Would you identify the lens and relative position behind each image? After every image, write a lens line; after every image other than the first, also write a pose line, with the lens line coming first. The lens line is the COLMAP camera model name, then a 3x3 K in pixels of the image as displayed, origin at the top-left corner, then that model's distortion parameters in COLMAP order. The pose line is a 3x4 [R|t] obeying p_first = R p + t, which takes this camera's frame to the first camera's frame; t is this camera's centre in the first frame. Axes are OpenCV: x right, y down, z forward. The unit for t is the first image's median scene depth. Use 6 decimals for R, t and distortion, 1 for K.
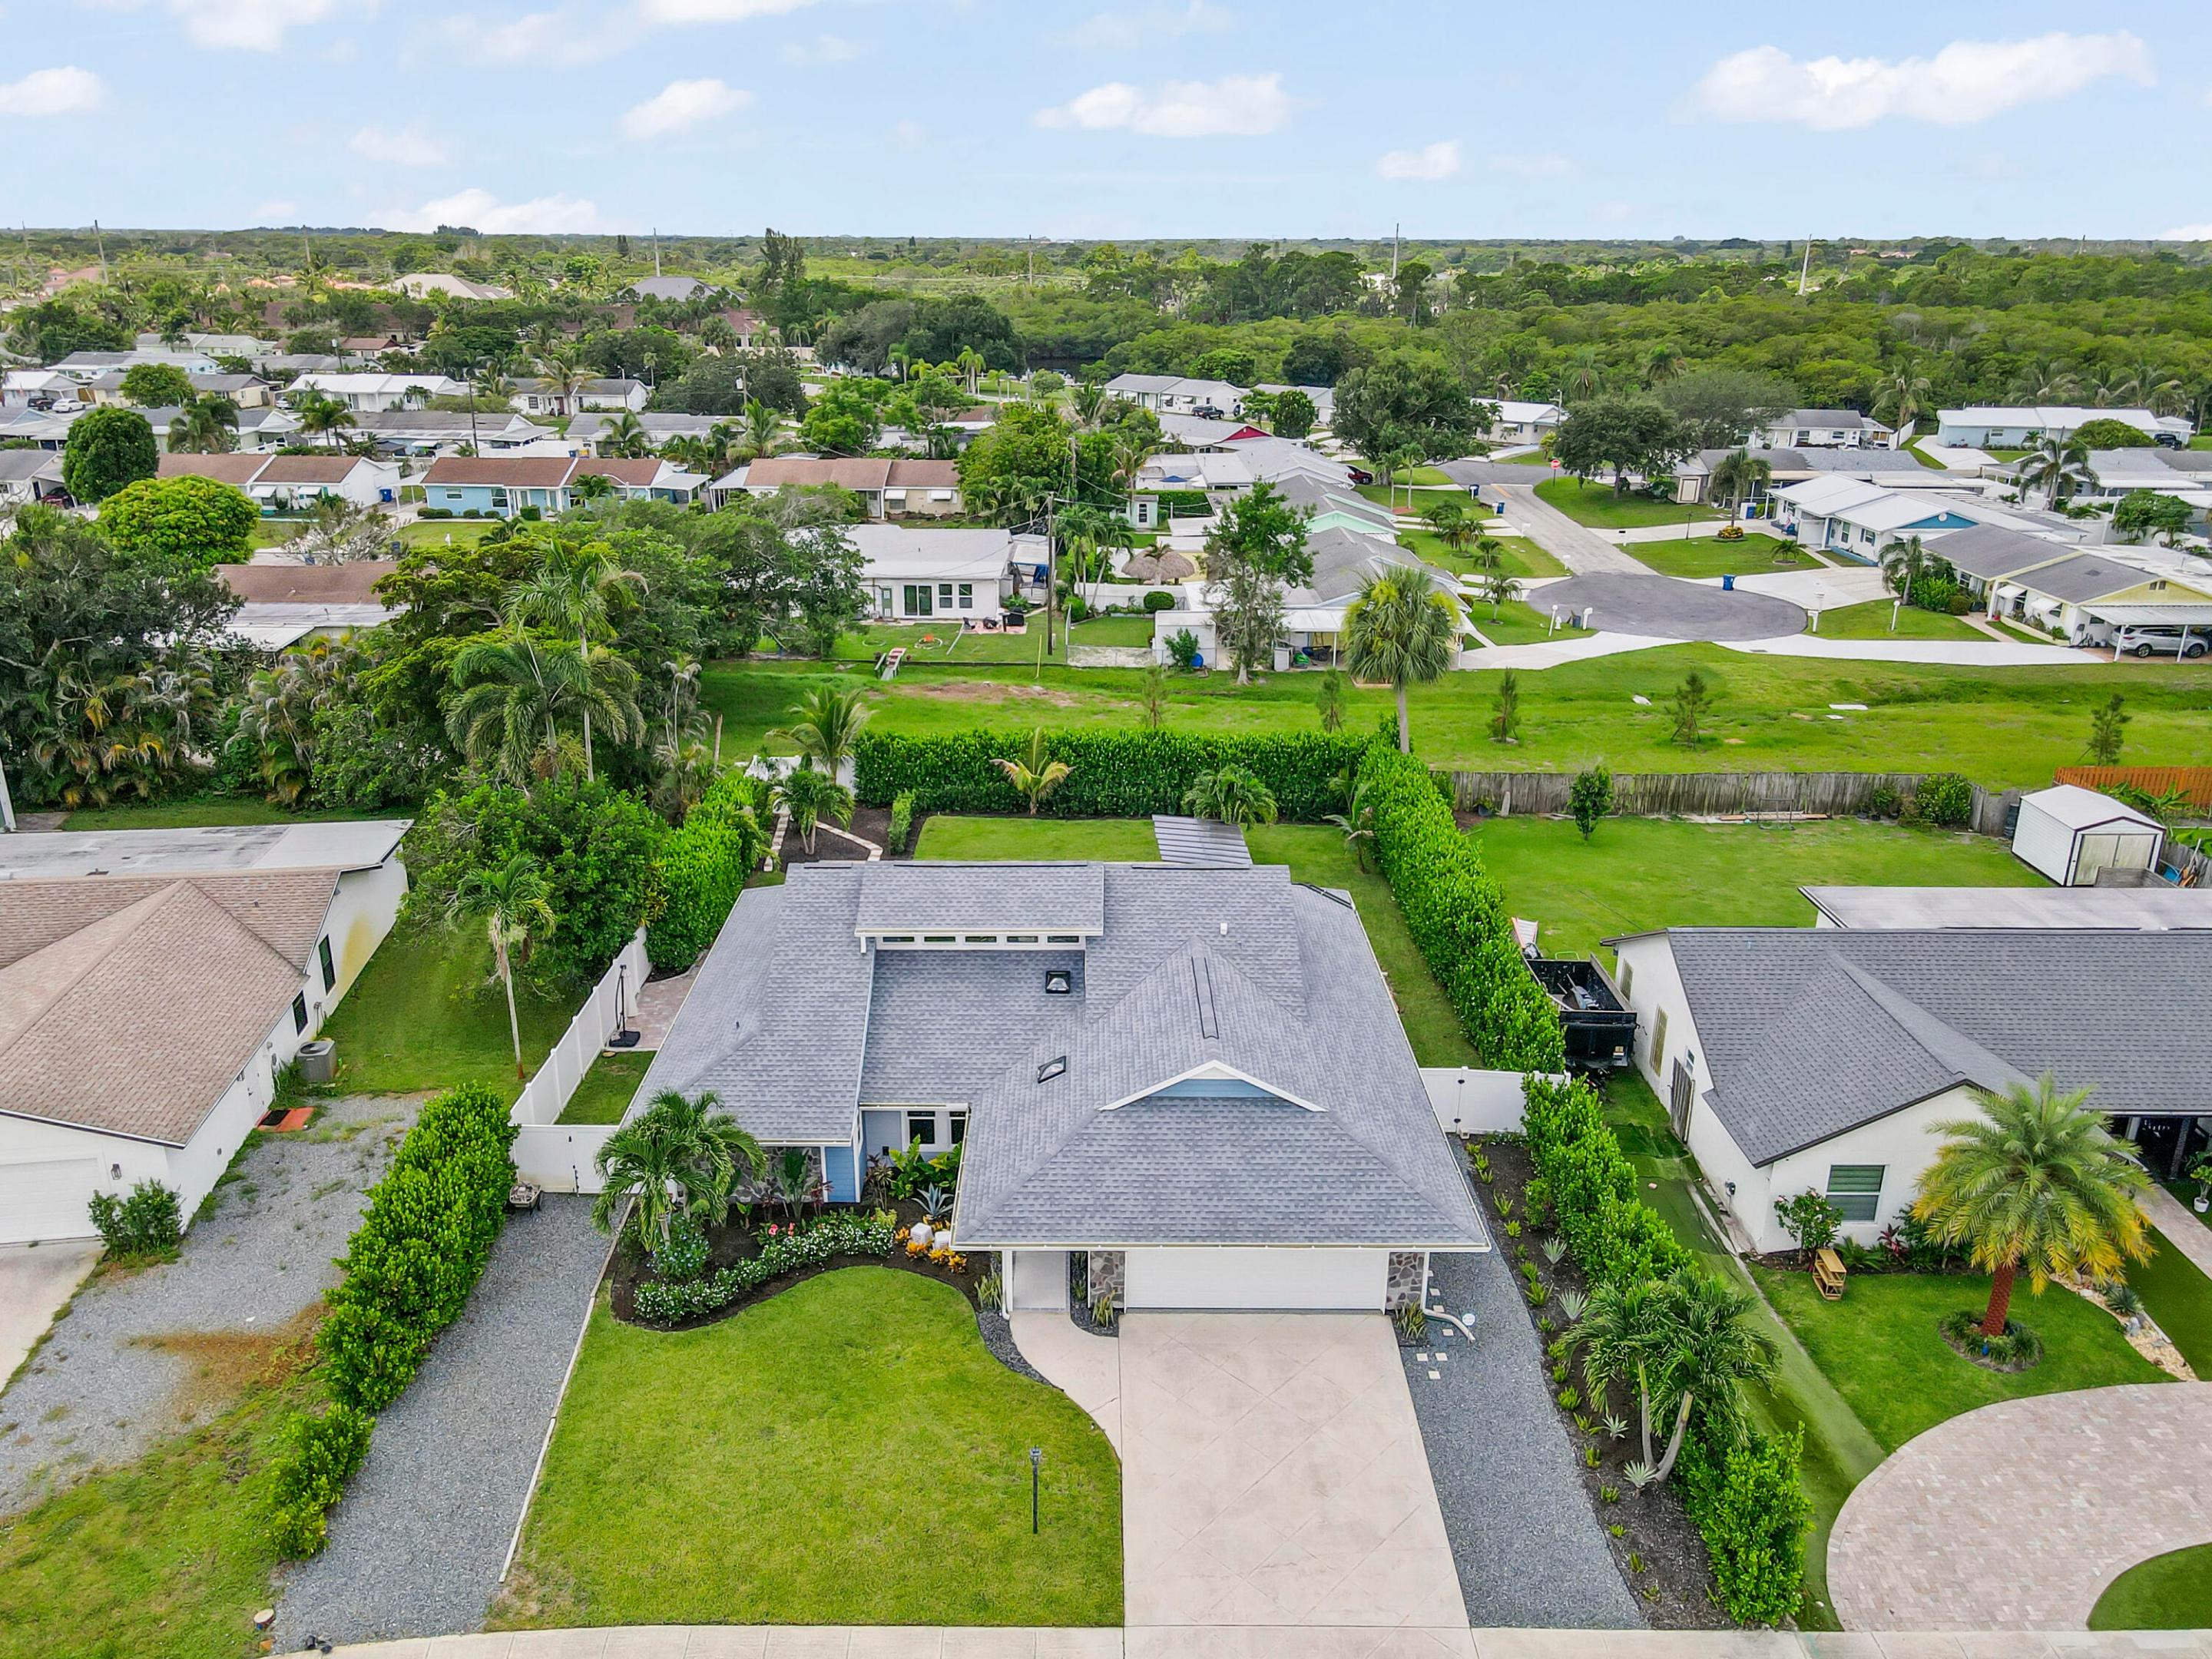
lens RADIAL K [[1621.7, 0, 1110.5], [0, 1621.7, 833.7], [0, 0, 1]] dist [0.004270, 0.027982]
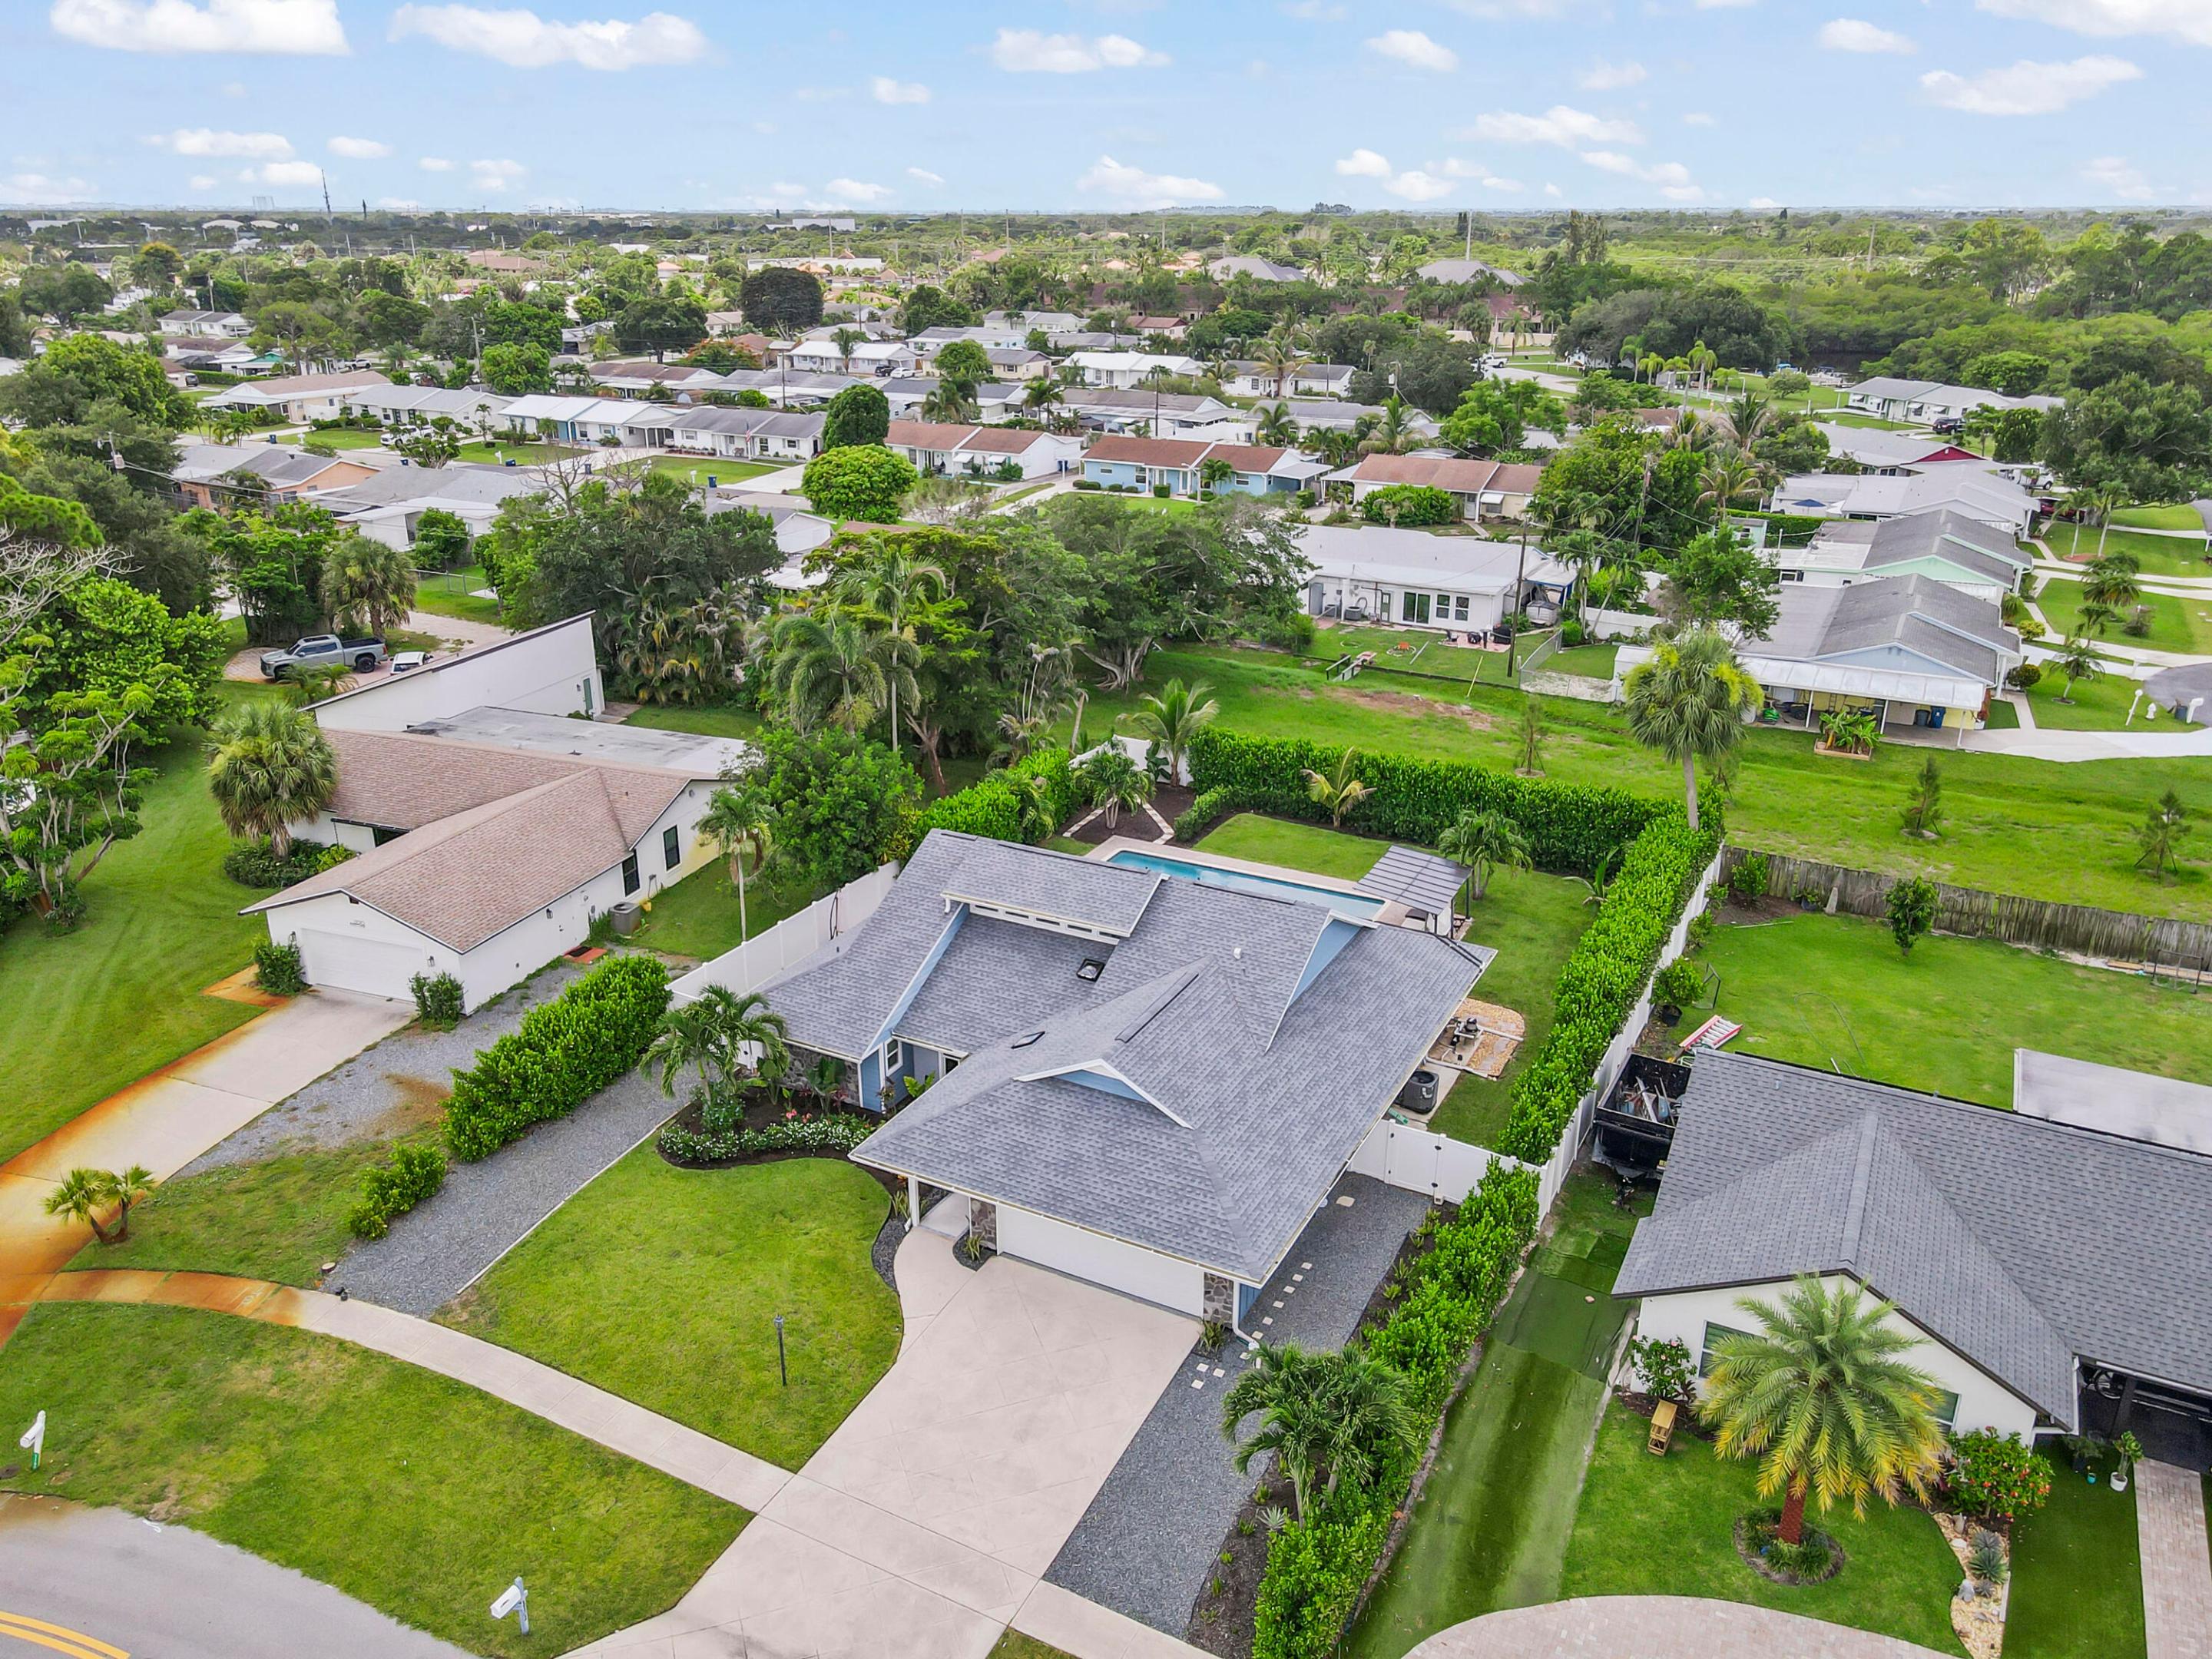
lens RADIAL K [[1621.7, 0, 1118.9], [0, 1621.7, 828.2], [0, 0, 1]] dist [0.004270, 0.027982]
pose [[0.882183, 0.164213, -0.441348, 0.277247], [-0.158906, 0.986064, 0.049259, -0.038394], [0.443286, 0.026677, 0.895983, -0.003499]]
